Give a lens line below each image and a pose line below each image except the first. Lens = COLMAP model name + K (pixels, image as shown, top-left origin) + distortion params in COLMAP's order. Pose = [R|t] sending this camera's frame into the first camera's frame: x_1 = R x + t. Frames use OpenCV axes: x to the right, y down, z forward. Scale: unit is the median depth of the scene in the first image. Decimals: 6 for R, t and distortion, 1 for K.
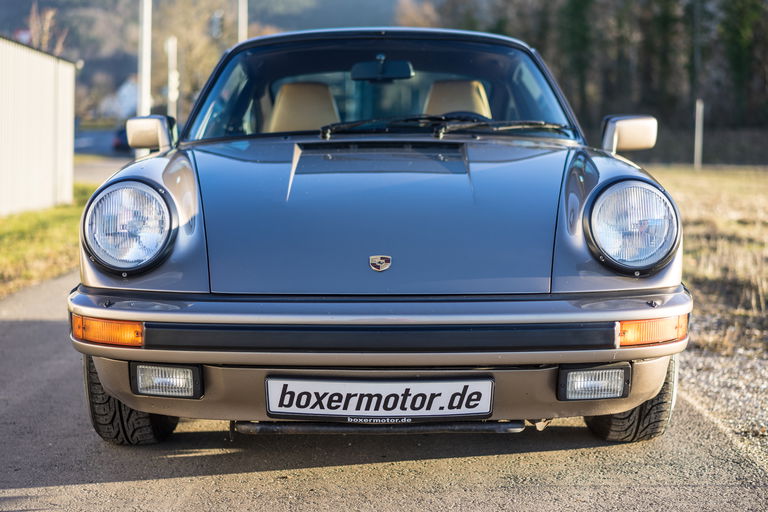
lens RADIAL K [[1357.4, 0, 384.0], [0, 1357.4, 256.0], [0, 0, 1]] dist [0.002263, 0.000251]
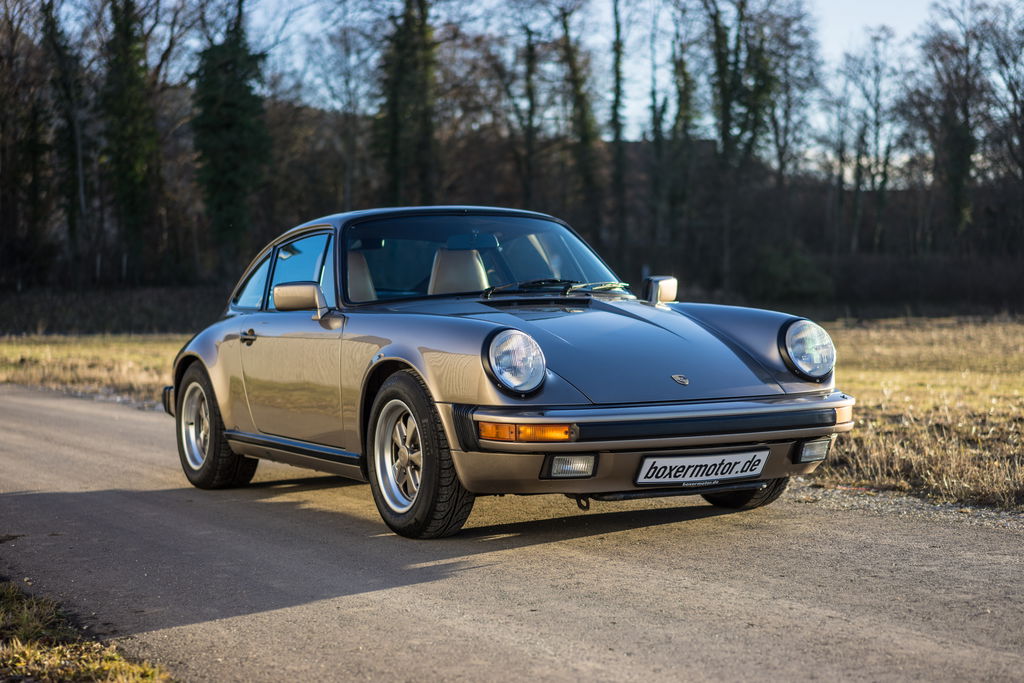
lens RADIAL K [[1809.9, 0, 512.0], [0, 1809.9, 341.5], [0, 0, 1]] dist [0.002263, 0.000251]
pose [[0.885279, -0.029656, 0.464114, -1.104832], [0.059274, 0.997021, -0.049356, 0.051674], [-0.461267, 0.071204, 0.884399, -0.670425]]
